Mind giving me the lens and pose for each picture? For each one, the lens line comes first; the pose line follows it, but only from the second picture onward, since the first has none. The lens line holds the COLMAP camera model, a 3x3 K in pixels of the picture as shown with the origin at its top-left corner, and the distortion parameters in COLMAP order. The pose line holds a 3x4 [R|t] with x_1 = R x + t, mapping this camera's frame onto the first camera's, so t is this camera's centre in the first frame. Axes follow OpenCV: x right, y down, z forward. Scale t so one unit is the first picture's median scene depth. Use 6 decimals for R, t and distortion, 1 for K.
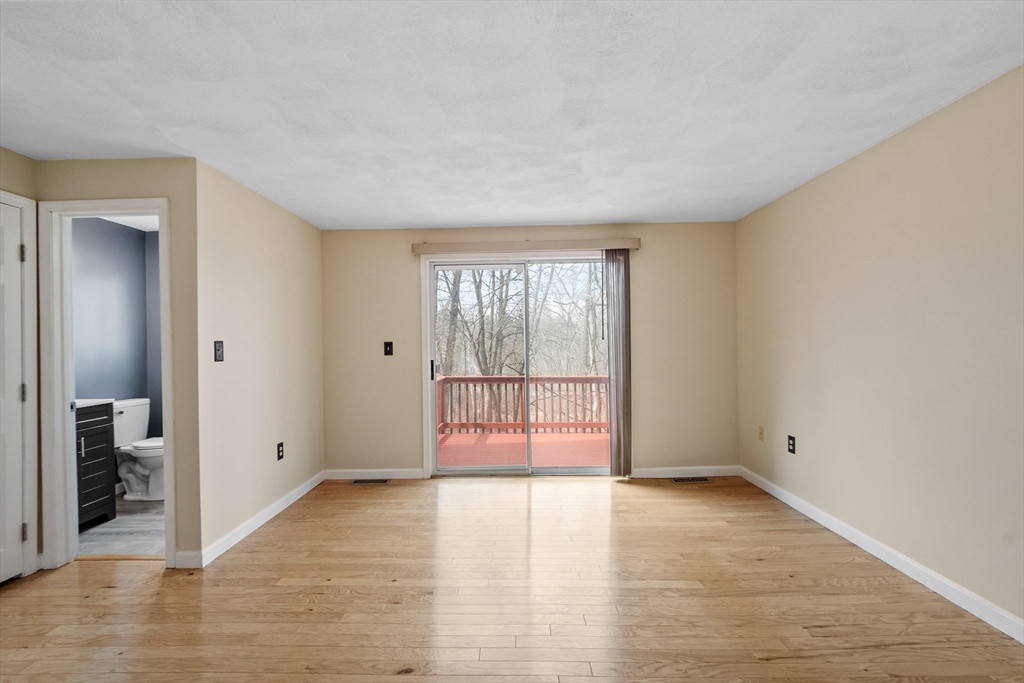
lens RADIAL K [[447.2, 0, 512.0], [0, 447.2, 341.5], [0, 0, 1]] dist [-0.000245, 0.000013]
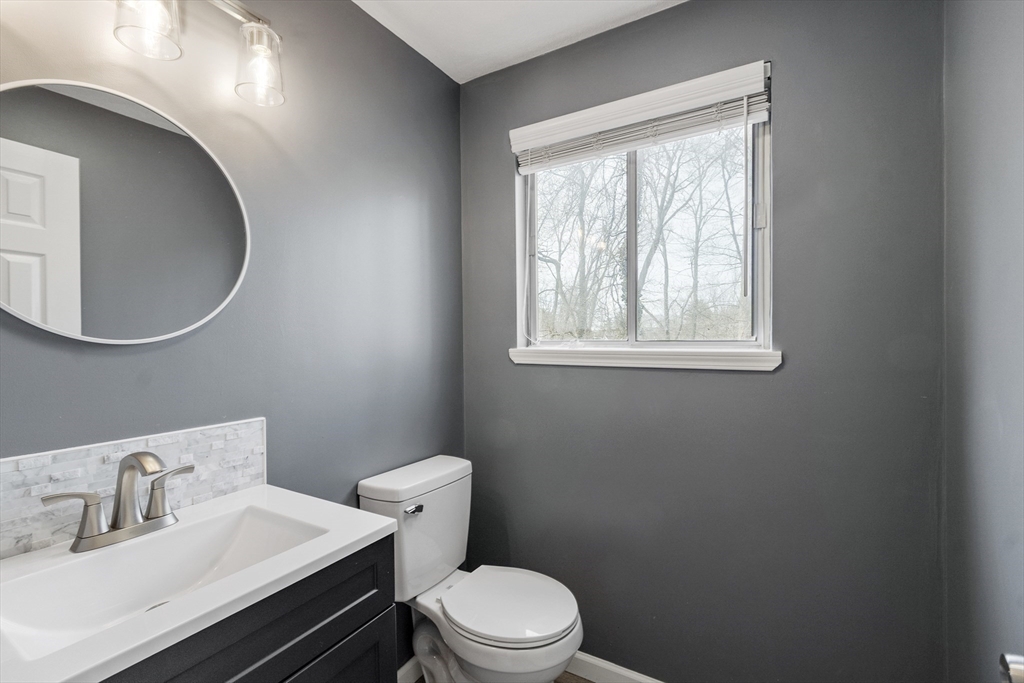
lens RADIAL K [[457.9, 0, 506.9], [0, 457.9, 340.9], [0, 0, 1]] dist [-0.000135, -0.000258]
pose [[0.863065, 0.014793, -0.504877, -0.565703], [-0.007674, 0.999840, 0.016177, 0.010787], [0.505035, -0.010088, 0.863040, 0.648999]]
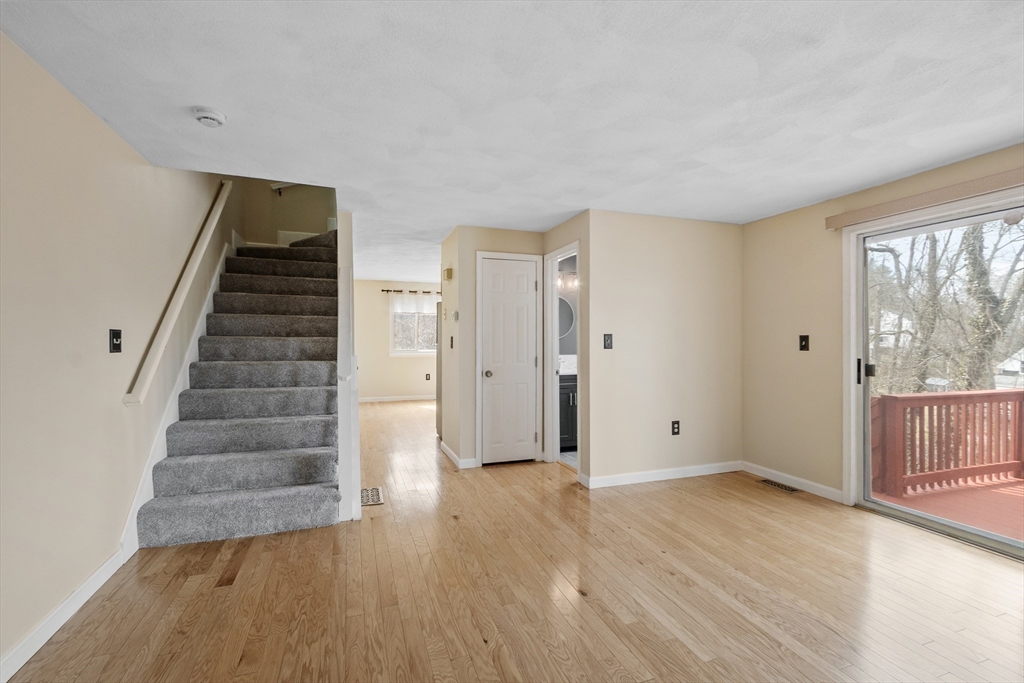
lens RADIAL K [[457.9, 0, 506.9], [0, 457.9, 340.9], [0, 0, 1]] dist [-0.000135, -0.000258]
pose [[0.340362, 0.017424, -0.940133, 0.441048], [-0.002203, 0.999840, 0.017733, -0.003391], [0.940292, -0.003965, 0.340346, 0.170202]]
